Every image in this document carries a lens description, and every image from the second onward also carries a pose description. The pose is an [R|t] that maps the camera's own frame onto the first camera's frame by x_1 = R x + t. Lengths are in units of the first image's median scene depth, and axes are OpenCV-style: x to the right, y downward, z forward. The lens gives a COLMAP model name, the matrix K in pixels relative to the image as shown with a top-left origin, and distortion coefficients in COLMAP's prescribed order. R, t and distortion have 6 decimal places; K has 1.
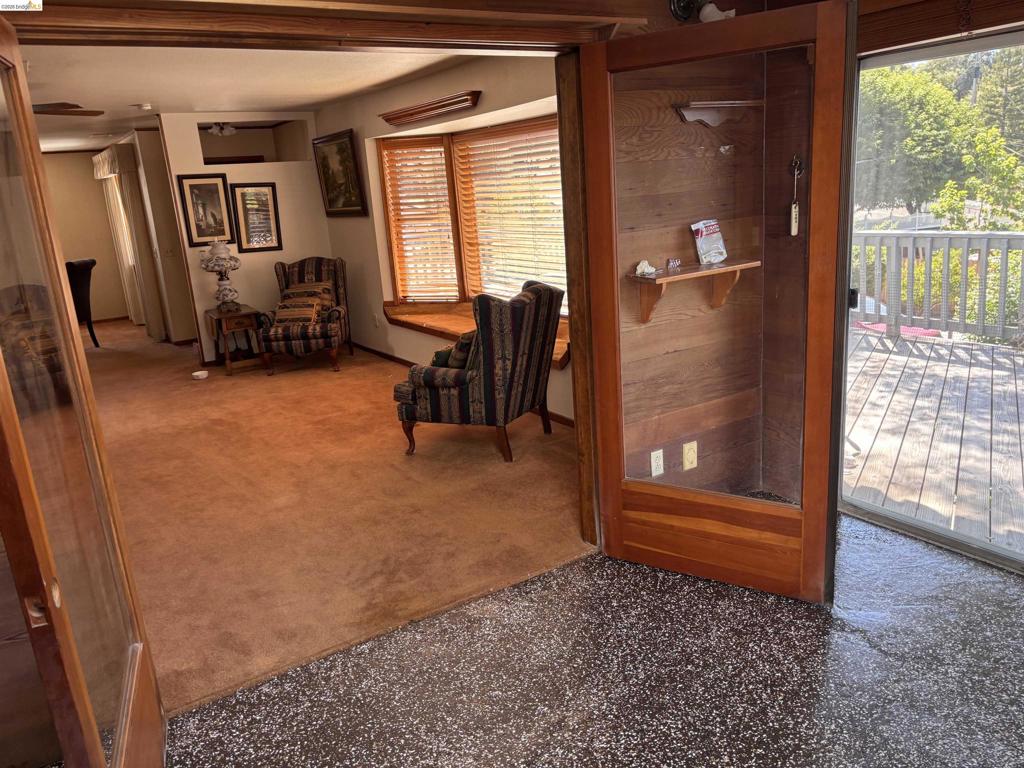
lens RADIAL K [[776.5, 0, 512.0], [0, 776.5, 384.0], [0, 0, 1]] dist [0.053407, -0.069947]
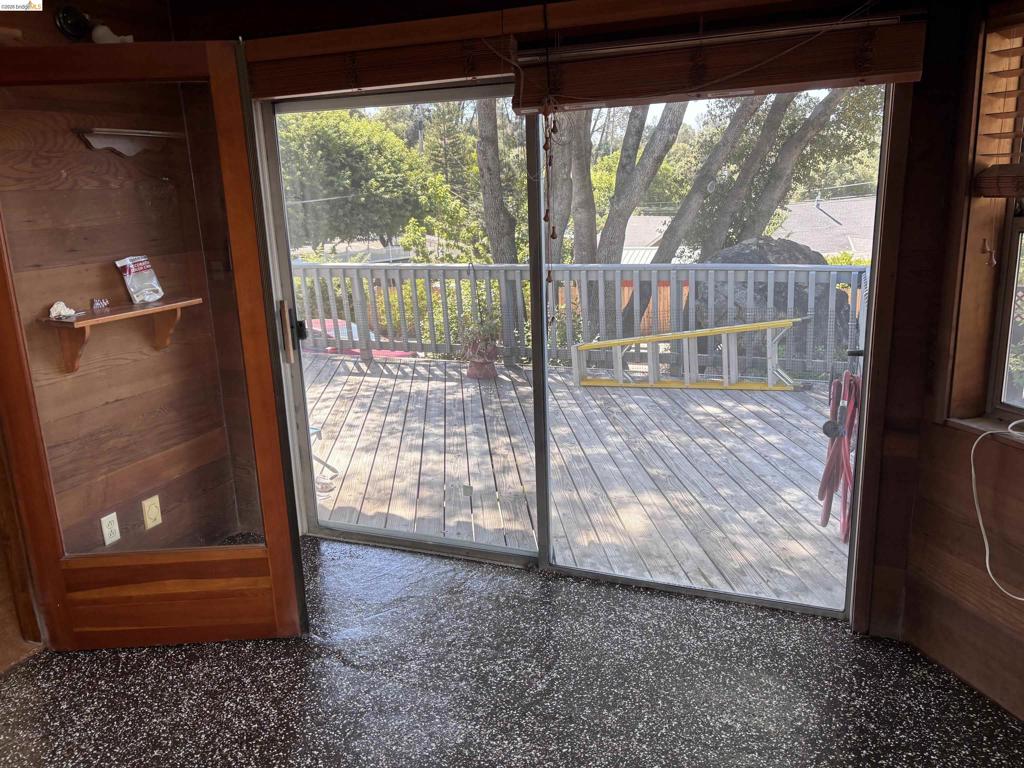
lens RADIAL K [[778.9, 0, 514.1], [0, 778.9, 378.5], [0, 0, 1]] dist [0.059418, -0.086054]
pose [[0.811655, -0.097413, 0.575957, 0.063763], [0.124124, 0.992241, -0.007100, -0.004261], [-0.570797, 0.077254, 0.817449, -0.002801]]
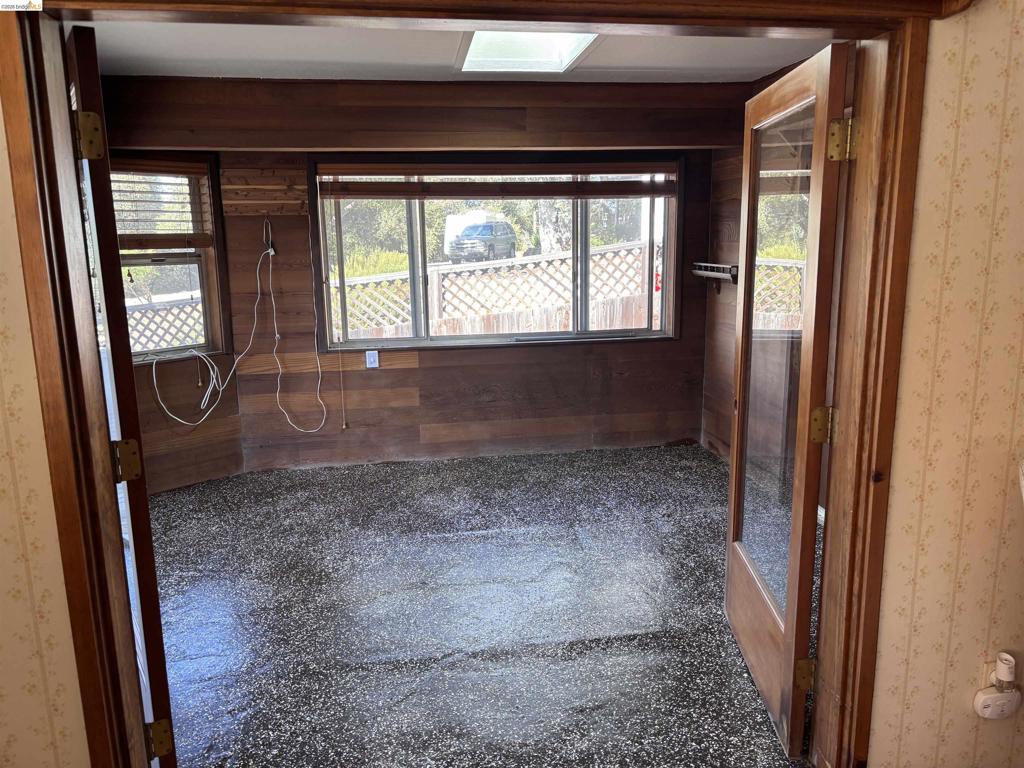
lens RADIAL K [[776.5, 0, 512.0], [0, 776.5, 384.0], [0, 0, 1]] dist [0.053407, -0.069947]
pose [[-0.908814, 0.002516, 0.417194, -0.394712], [0.178303, 0.906399, 0.382947, -0.304081], [-0.377181, 0.422414, -0.824197, 1.275732]]
